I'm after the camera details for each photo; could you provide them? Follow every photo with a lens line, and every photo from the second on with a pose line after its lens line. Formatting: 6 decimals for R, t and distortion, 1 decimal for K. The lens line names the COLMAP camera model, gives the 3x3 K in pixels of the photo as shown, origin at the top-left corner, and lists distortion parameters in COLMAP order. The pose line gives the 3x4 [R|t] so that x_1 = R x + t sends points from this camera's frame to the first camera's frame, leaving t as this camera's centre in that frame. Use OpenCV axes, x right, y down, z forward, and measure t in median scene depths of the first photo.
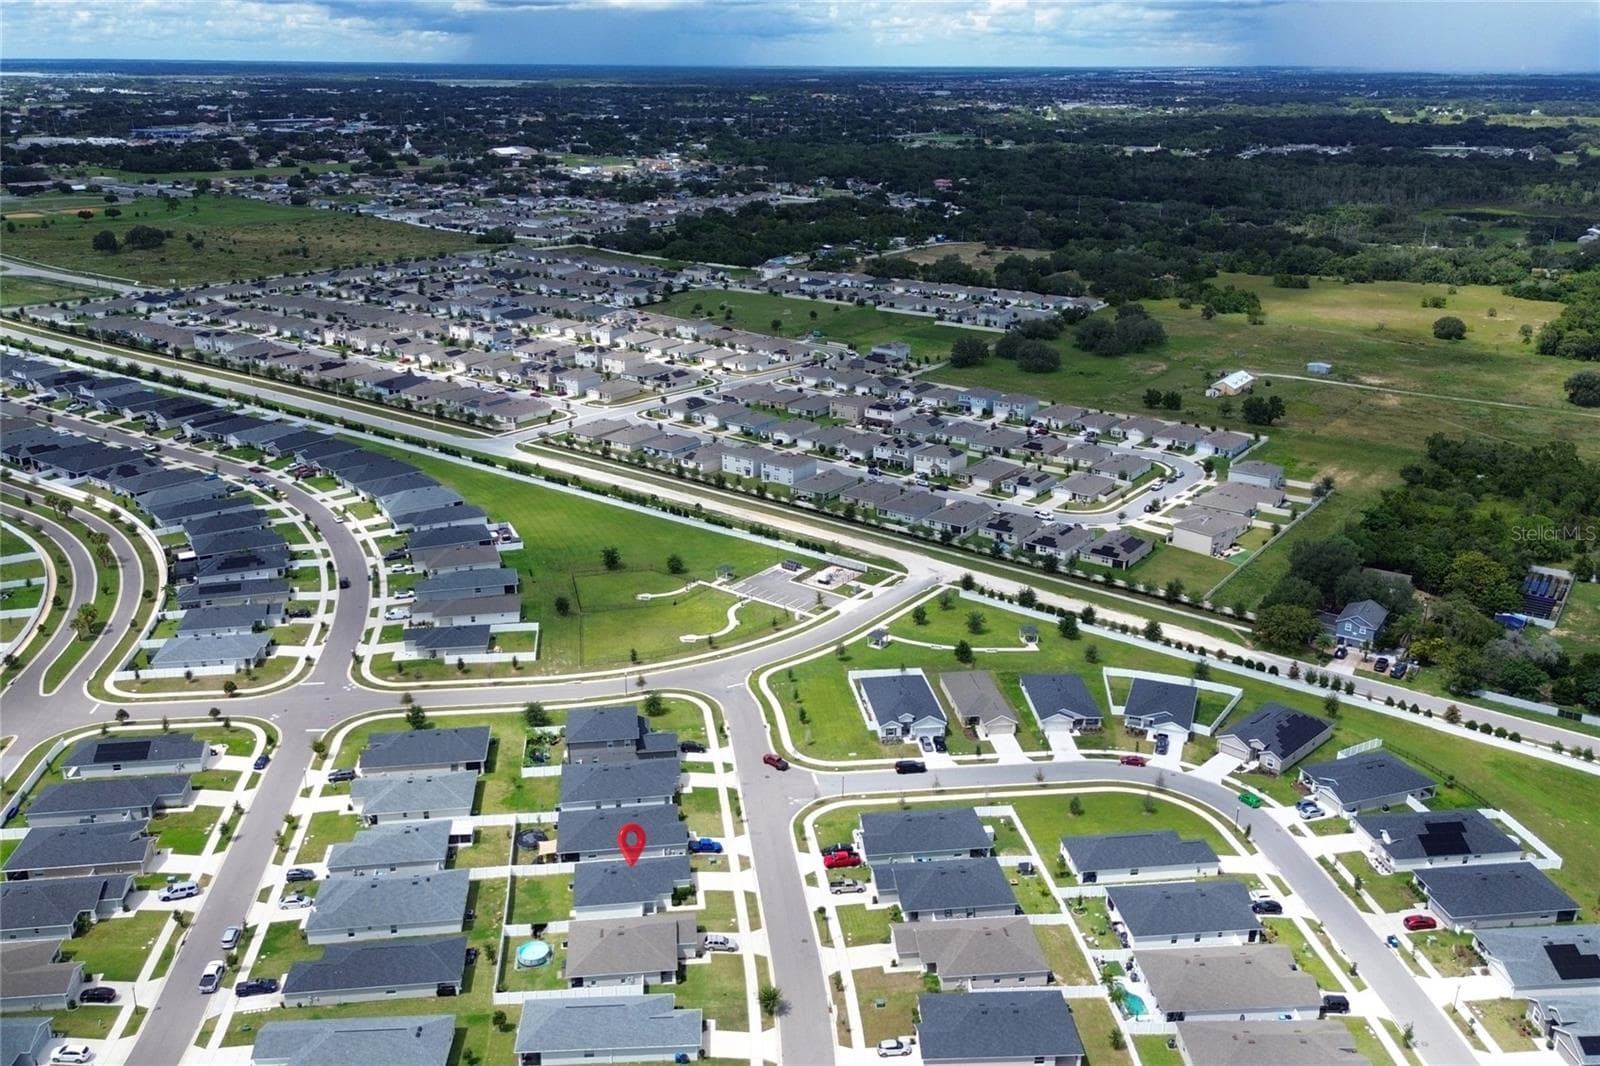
lens RADIAL K [[1336.7, 0, 800.0], [0, 1336.7, 533.0], [0, 0, 1]] dist [0.087813, -0.110310]
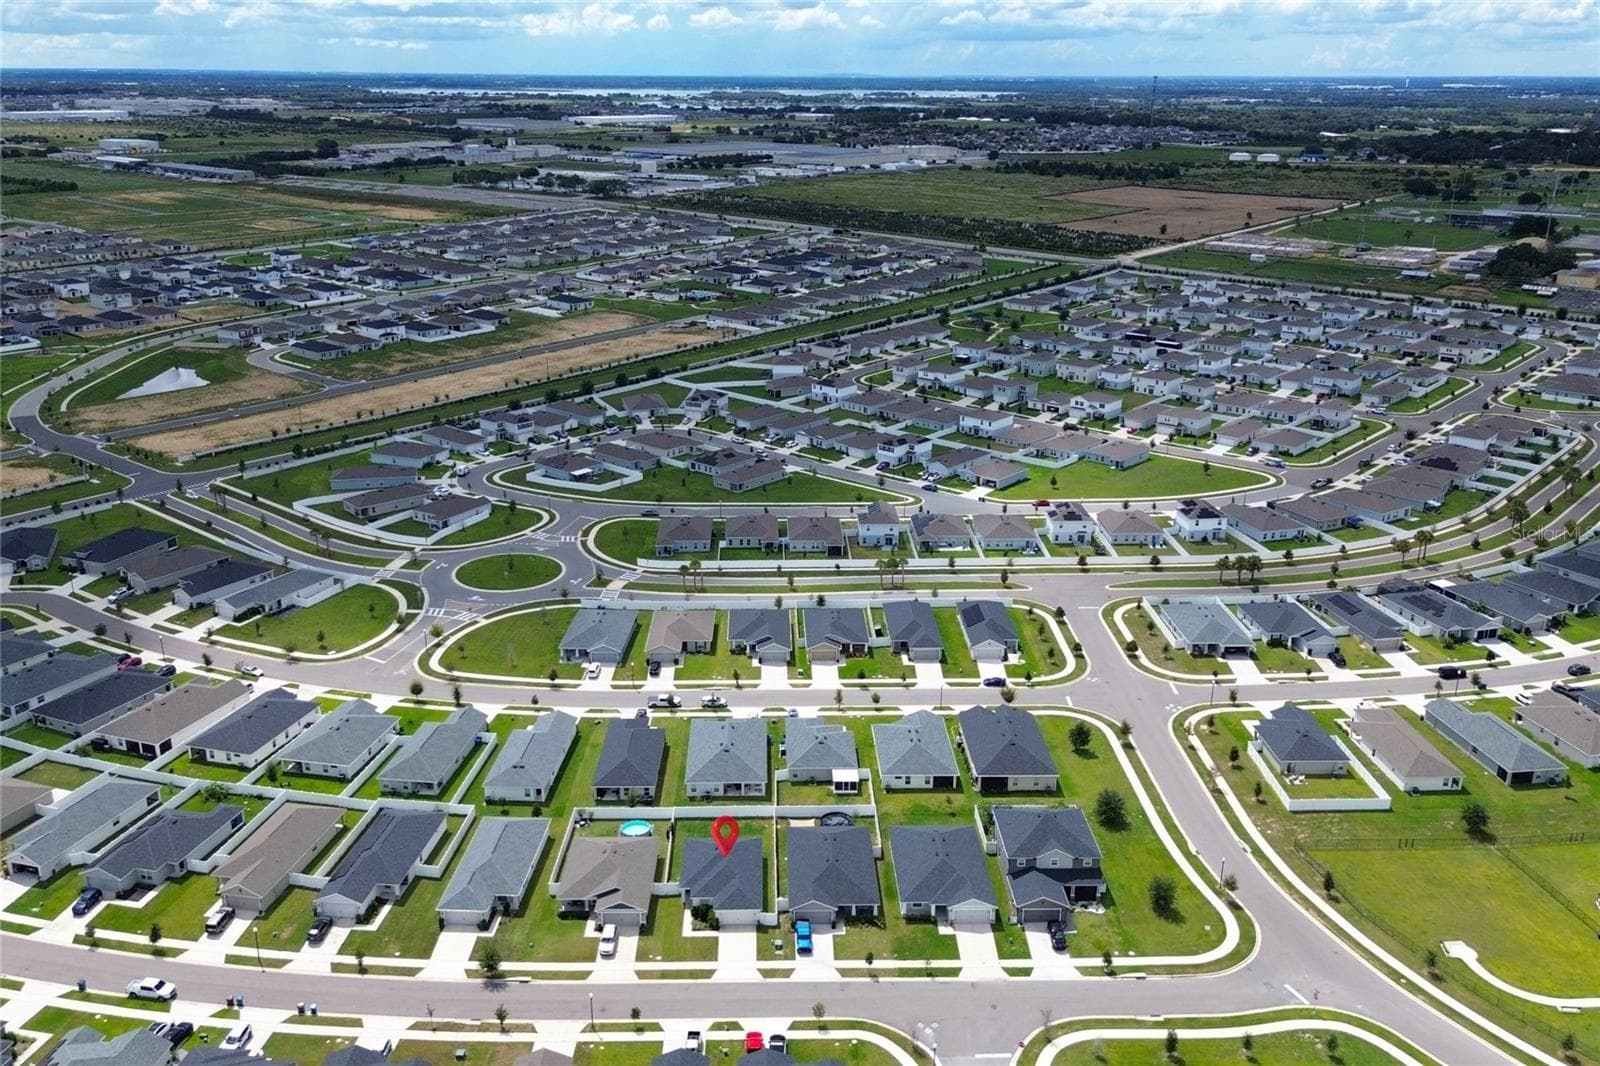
lens RADIAL K [[1336.7, 0, 800.0], [0, 1336.7, 533.0], [0, 0, 1]] dist [0.087813, -0.110310]
pose [[-0.107711, 0.317030, -0.942279, 0.476171], [-0.335401, 0.880641, 0.334631, -0.195043], [0.935898, 0.352085, 0.011478, 0.692532]]
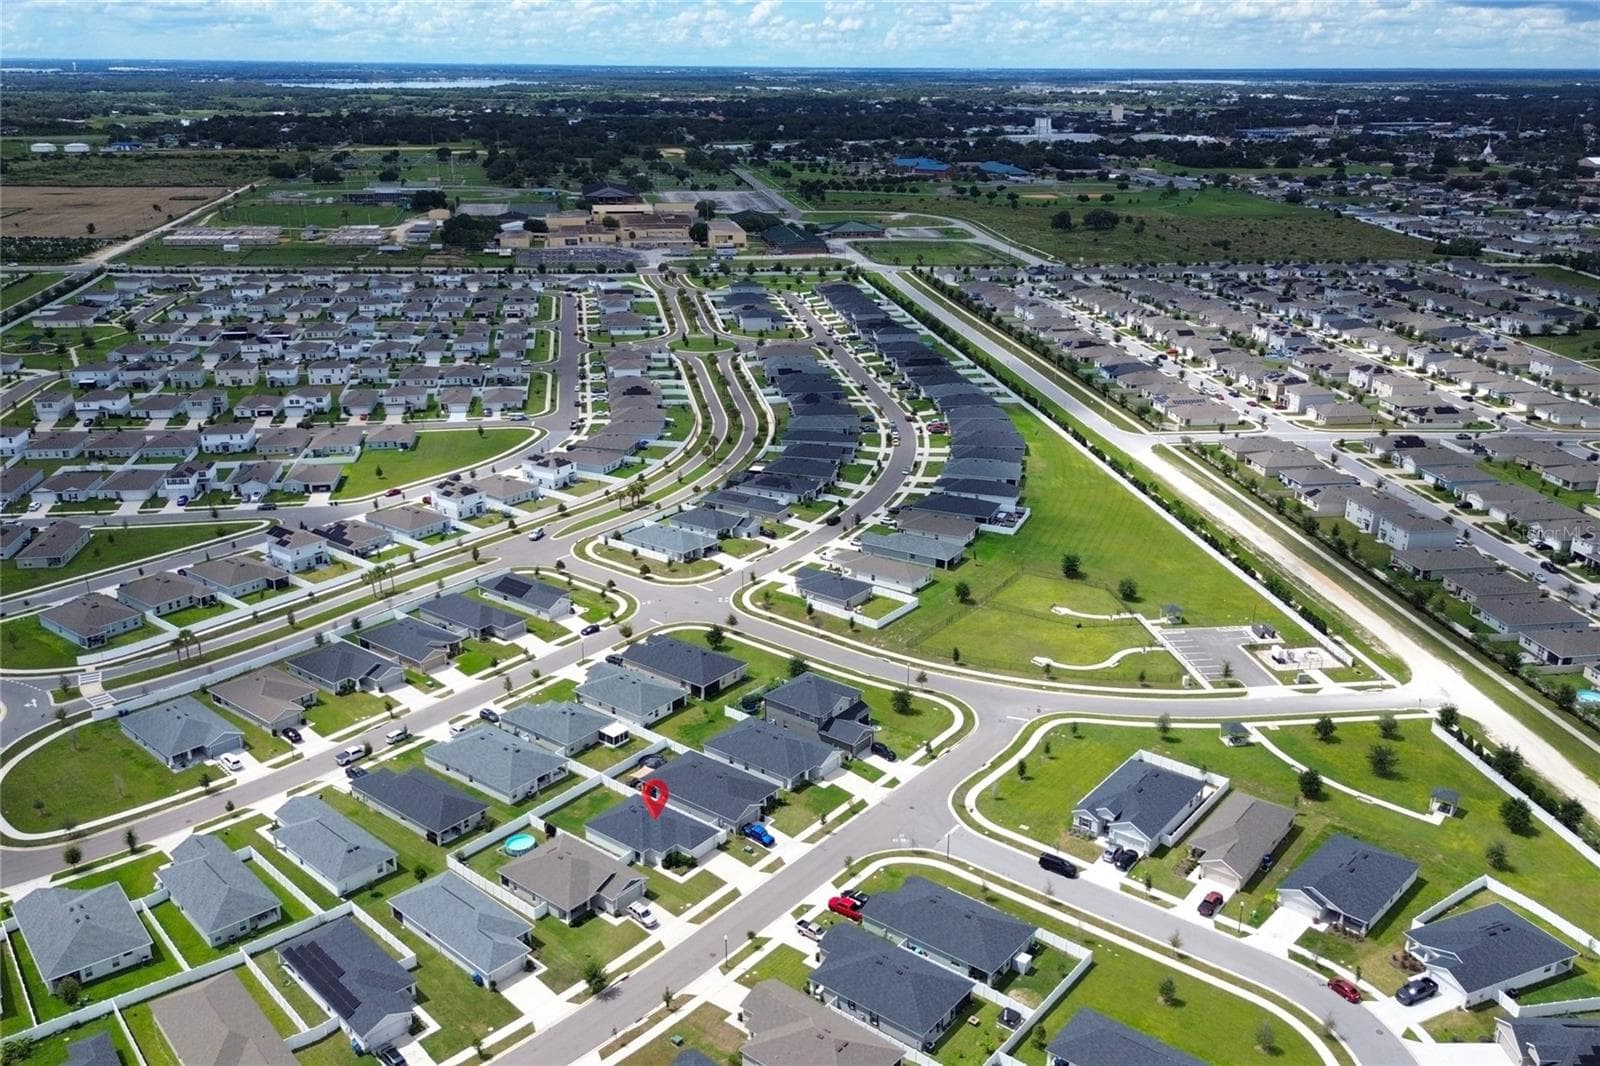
lens RADIAL K [[1336.7, 0, 800.0], [0, 1336.7, 533.0], [0, 0, 1]] dist [0.087813, -0.110310]
pose [[0.697284, 0.235471, -0.677015, 0.411806], [-0.239449, 0.966763, 0.089630, -0.047882], [0.675618, 0.099613, 0.730491, 0.238919]]
